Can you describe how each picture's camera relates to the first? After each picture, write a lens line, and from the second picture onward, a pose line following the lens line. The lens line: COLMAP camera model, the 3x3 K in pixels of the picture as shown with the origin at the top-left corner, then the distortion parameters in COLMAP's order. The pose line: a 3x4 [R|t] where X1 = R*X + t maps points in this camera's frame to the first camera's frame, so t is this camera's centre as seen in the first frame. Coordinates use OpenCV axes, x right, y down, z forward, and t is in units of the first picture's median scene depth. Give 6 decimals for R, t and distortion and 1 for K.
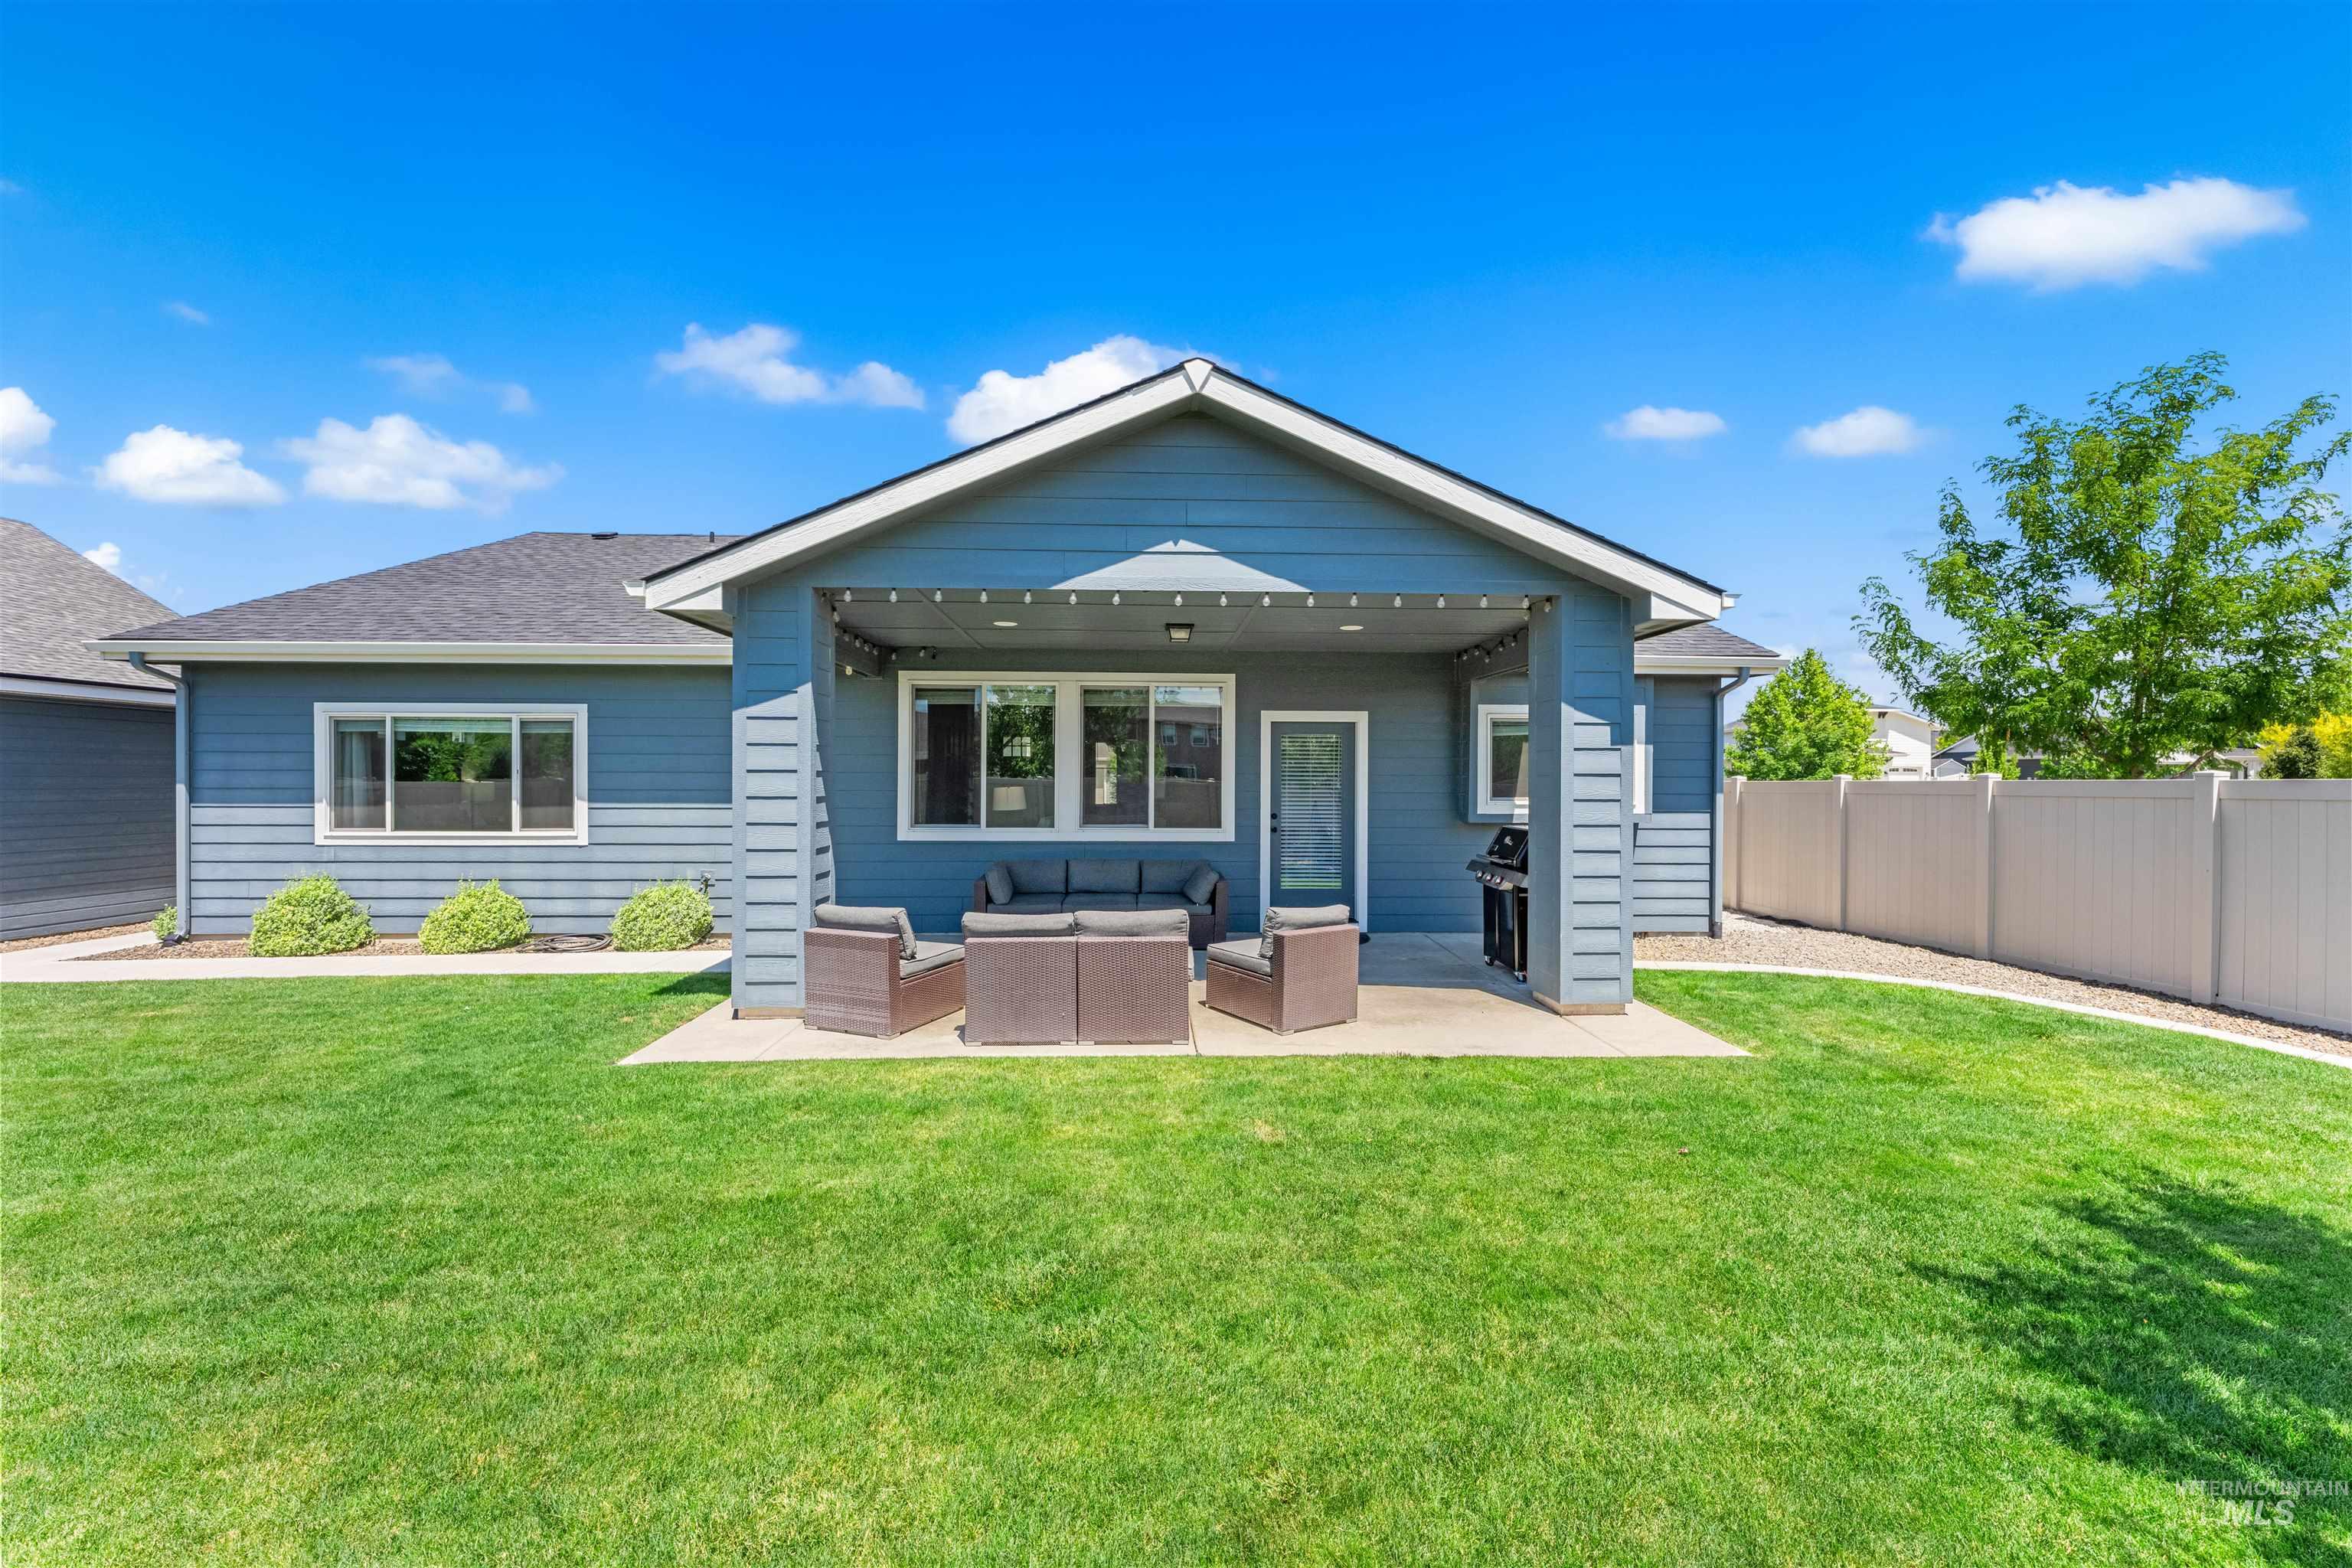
lens RADIAL K [[947.2, 0, 1174.7], [0, 947.2, 786.2], [0, 0, 1]] dist [0.000496, -0.000791]
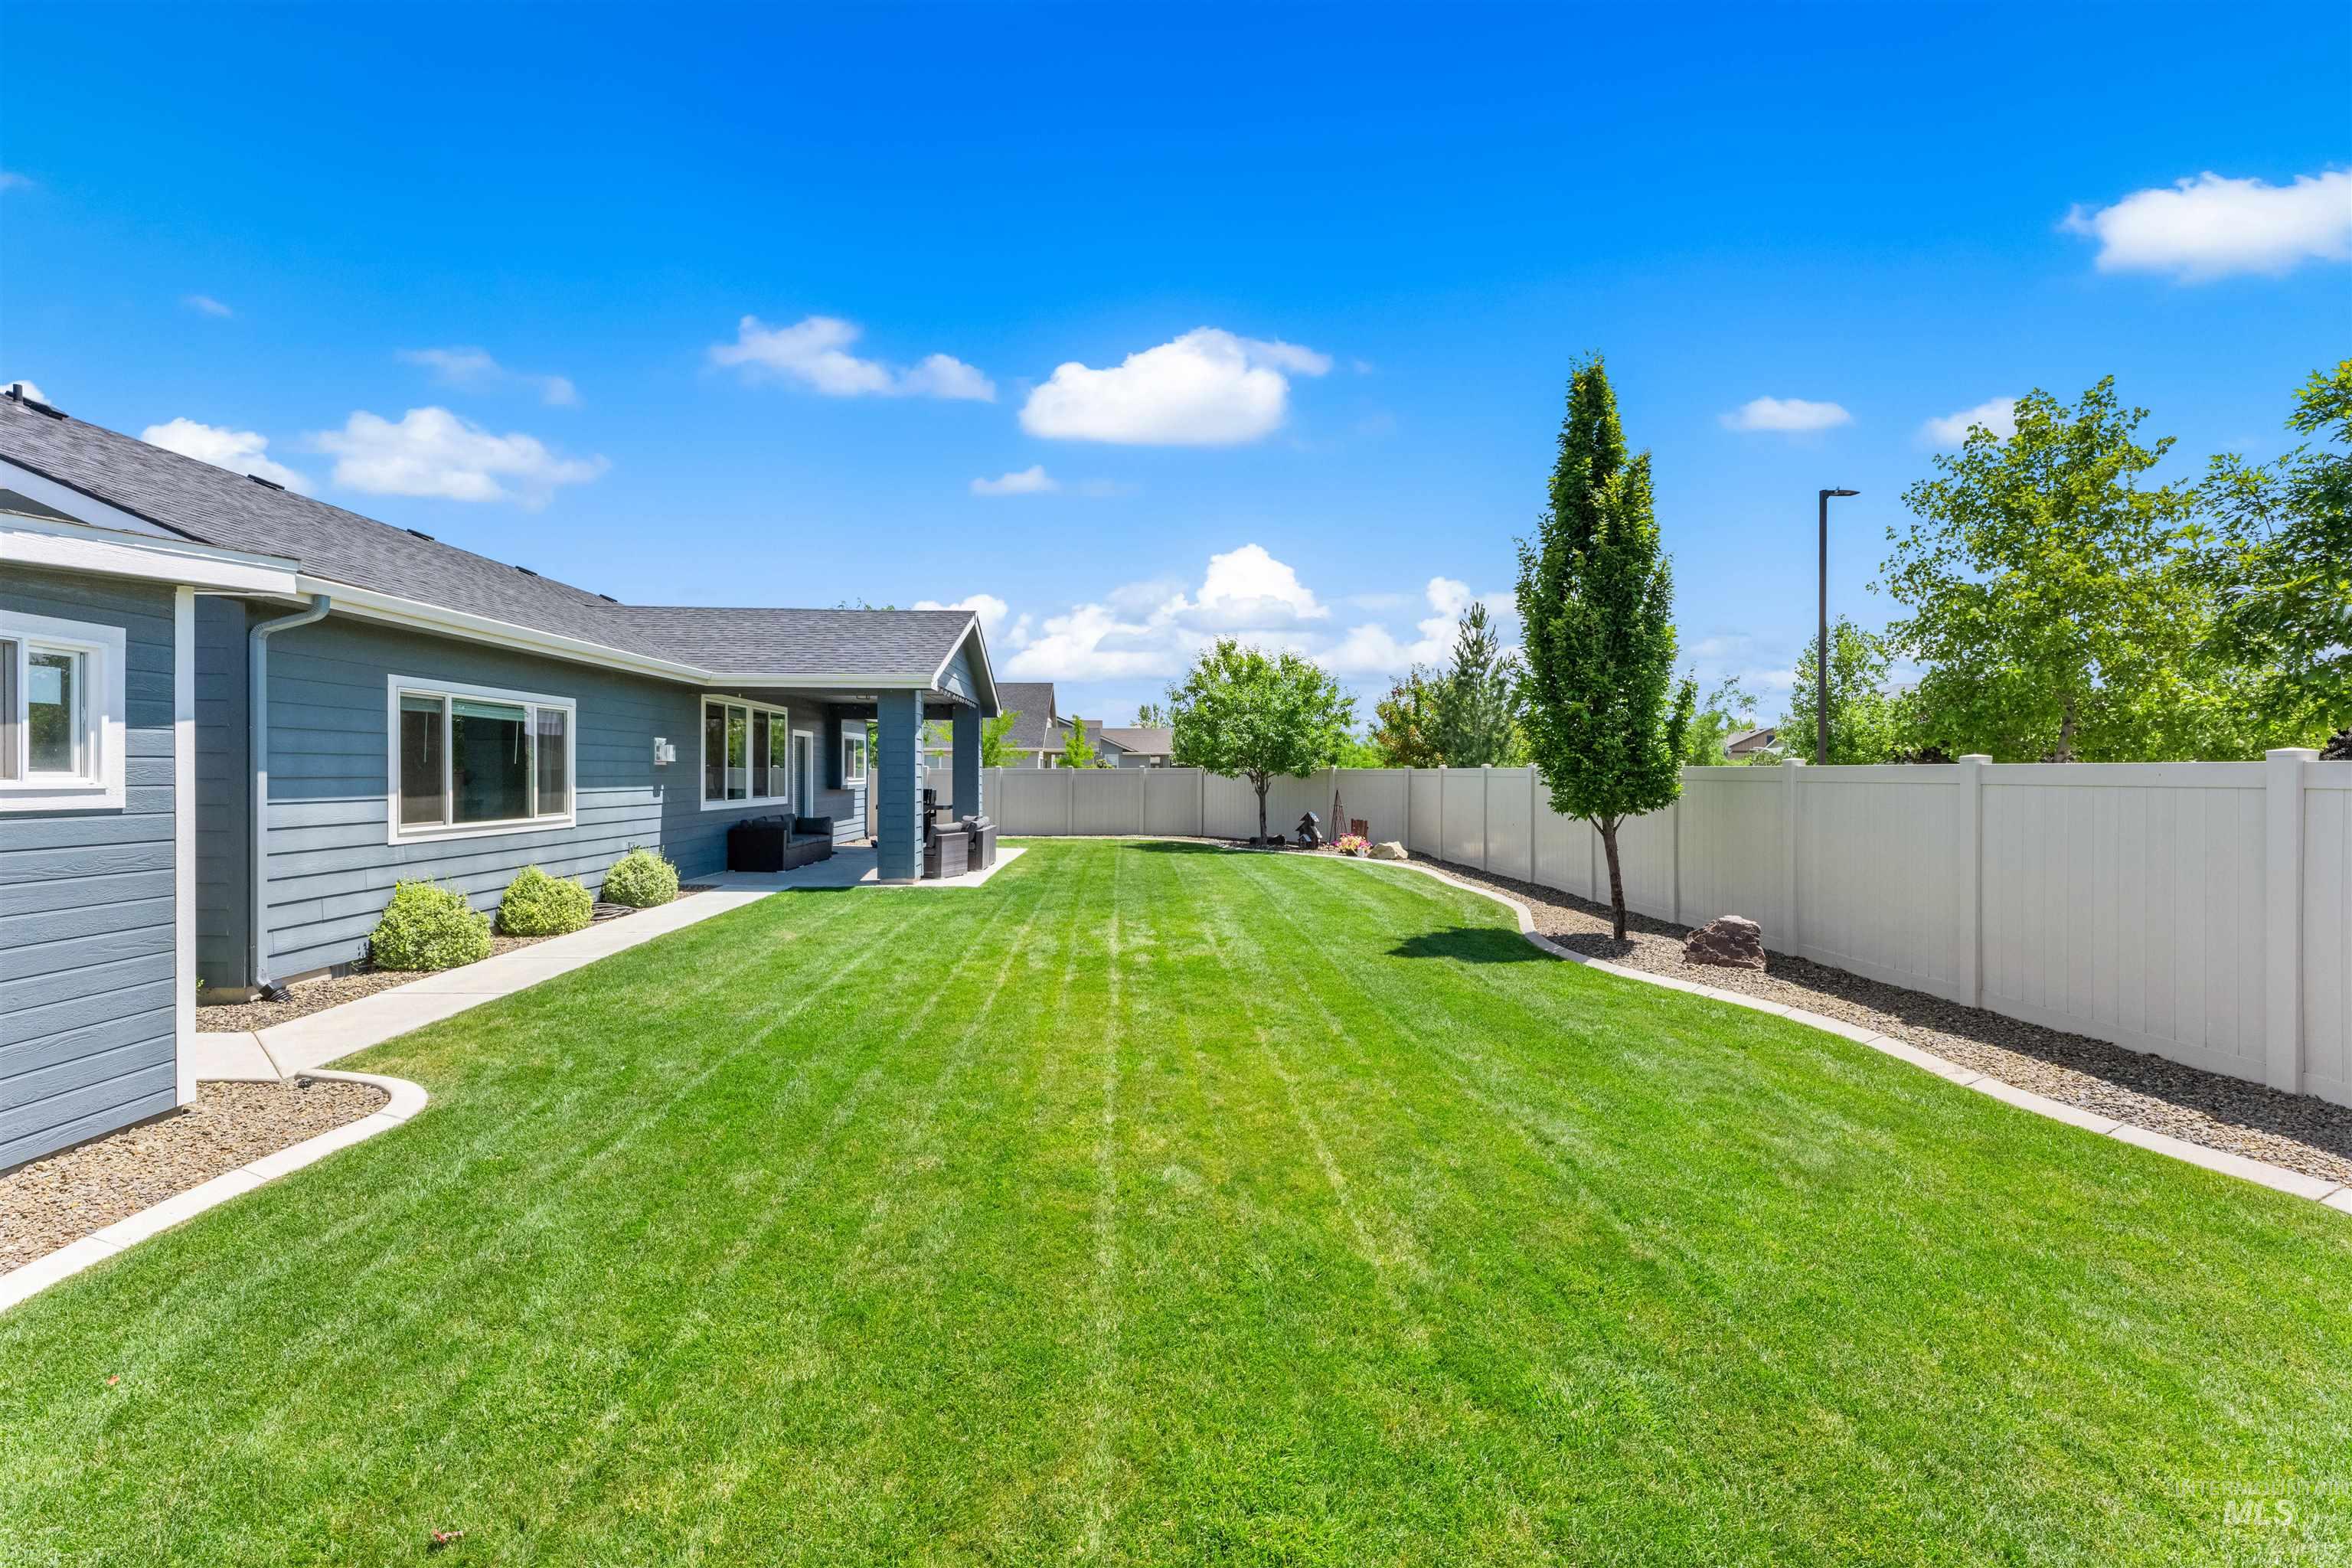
lens RADIAL K [[947.2, 0, 1166.7], [0, 947.2, 768.5], [0, 0, 1]] dist [0.000496, -0.000791]
pose [[-0.004934, 0.000539, 0.999988, -1.738843], [0.001493, 0.999999, -0.000531, -0.003658], [-0.999987, 0.001490, -0.004935, 0.319060]]
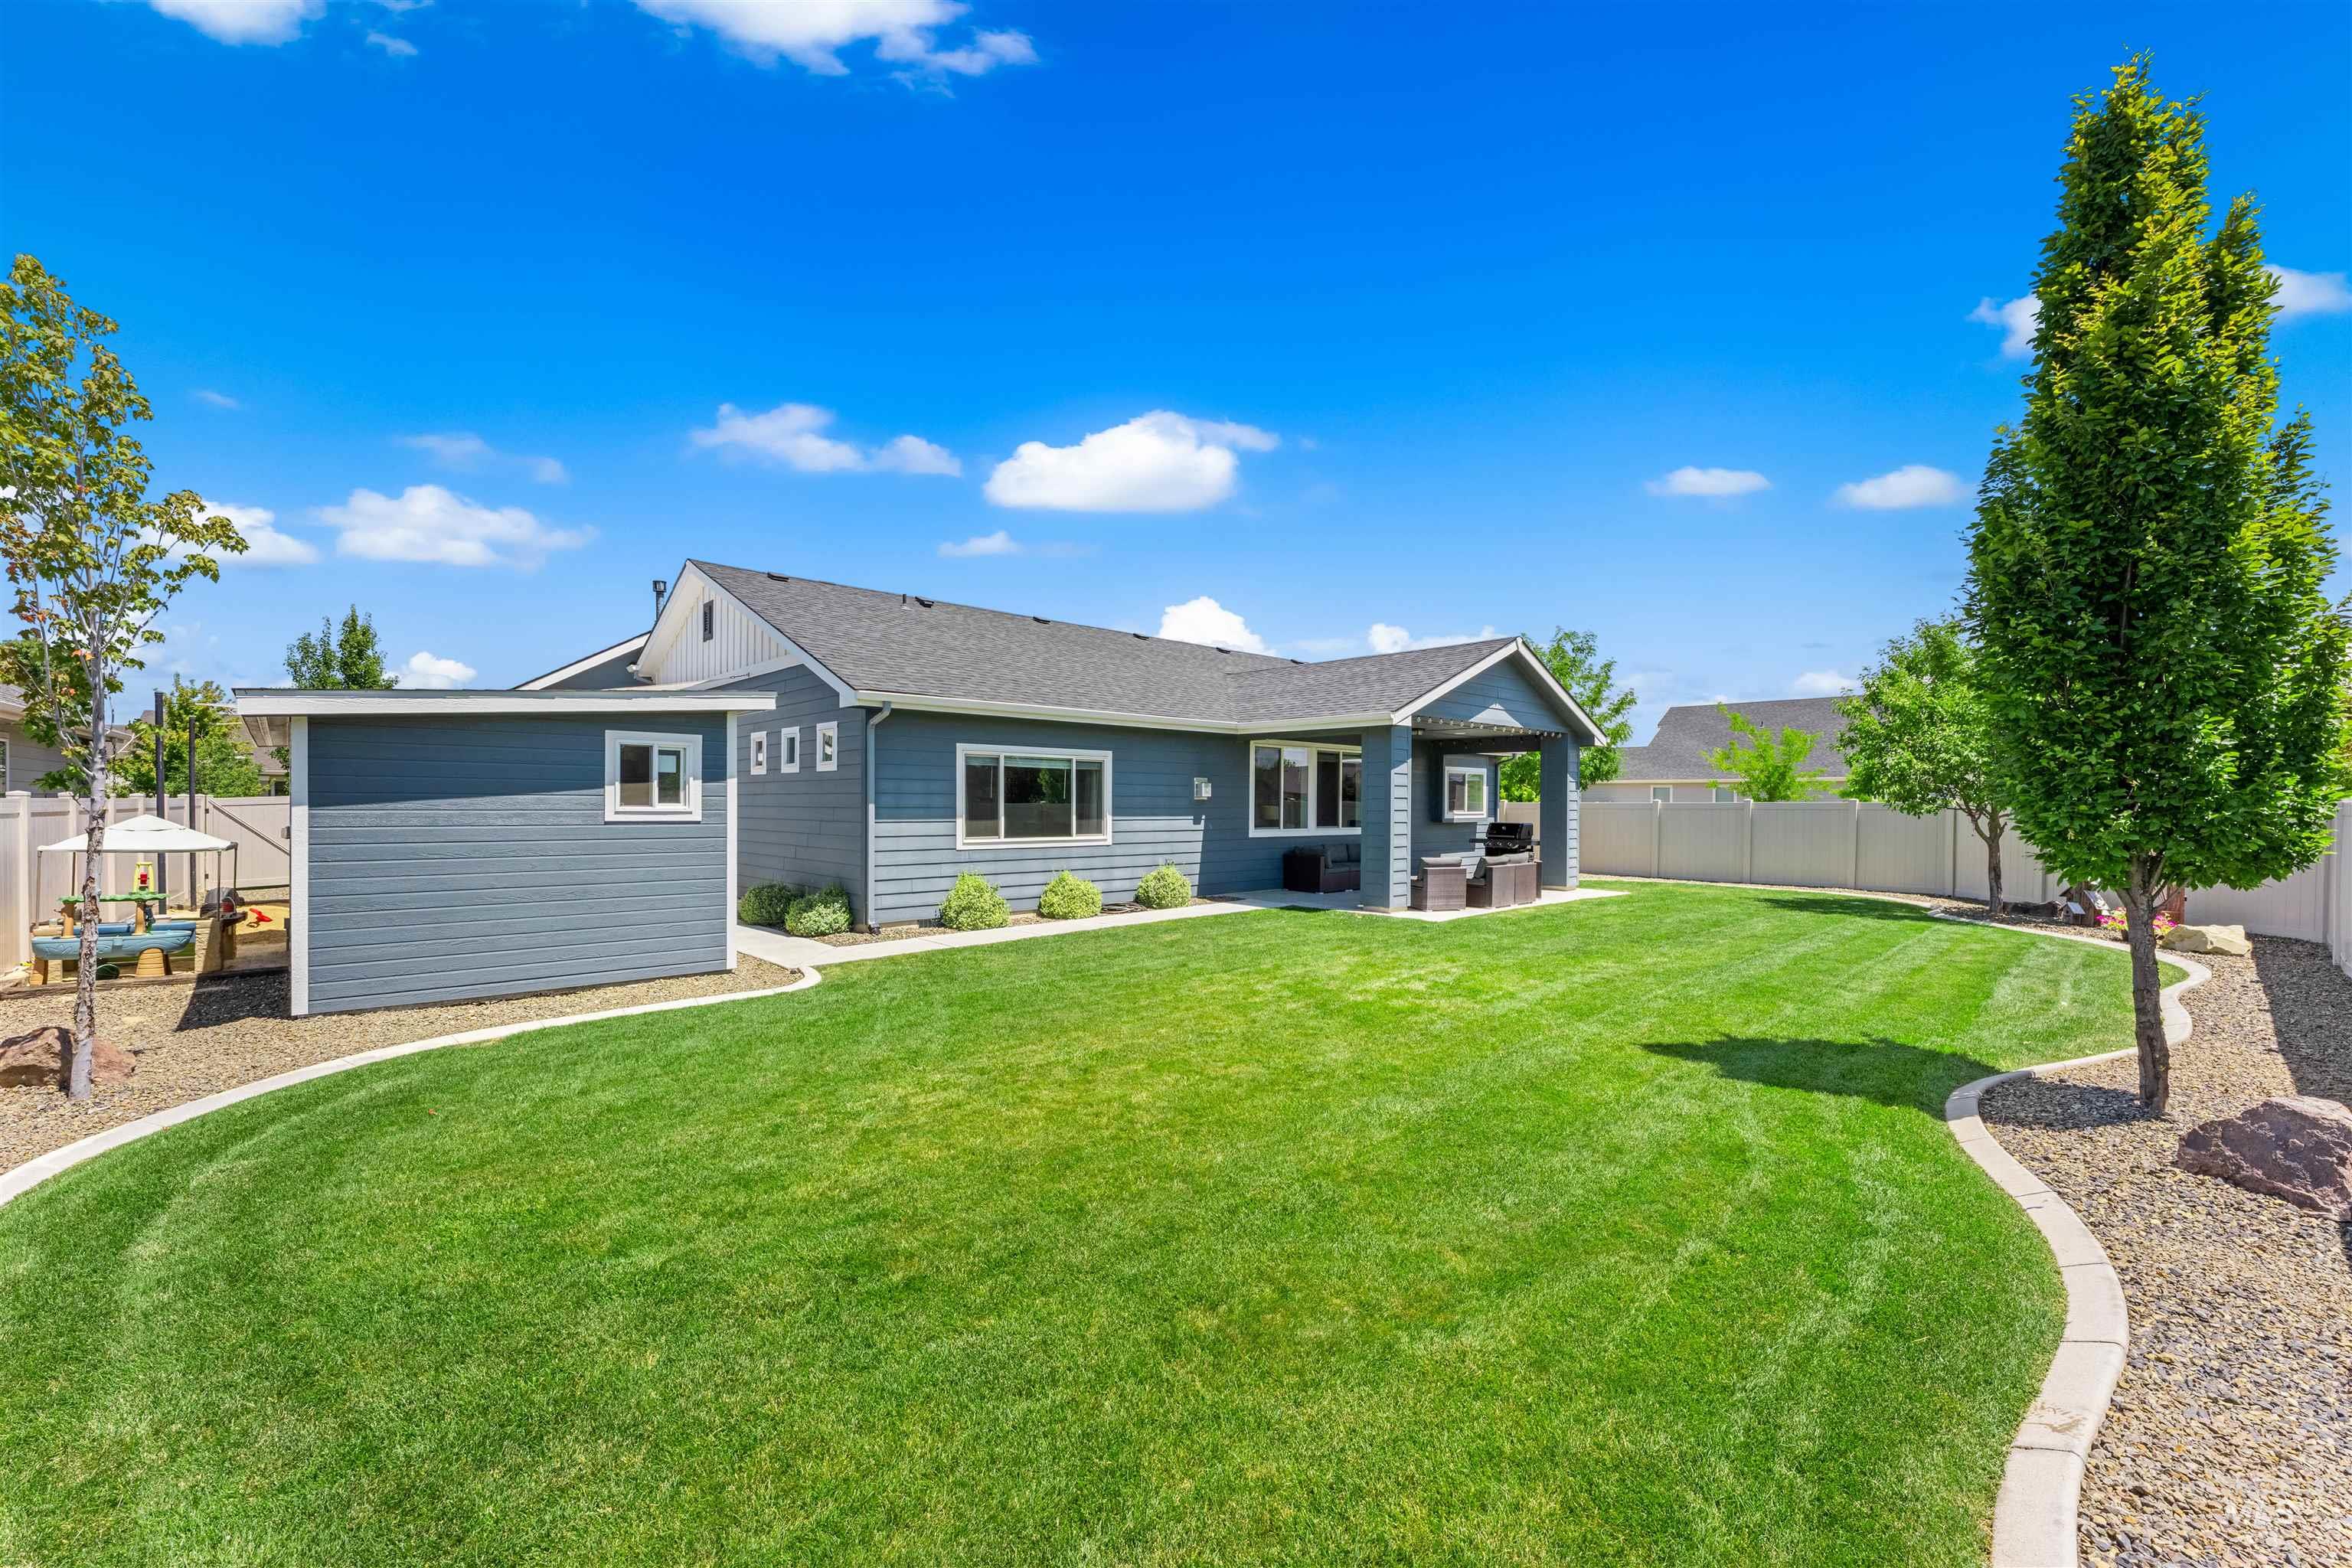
lens RADIAL K [[947.2, 0, 1166.1], [0, 947.2, 799.3], [0, 0, 1]] dist [0.000496, -0.000791]
pose [[0.761661, 0.003072, 0.647968, -1.544572], [-0.000008, 0.999989, -0.004731, -0.002790], [-0.647975, 0.003598, 0.761653, -0.209980]]
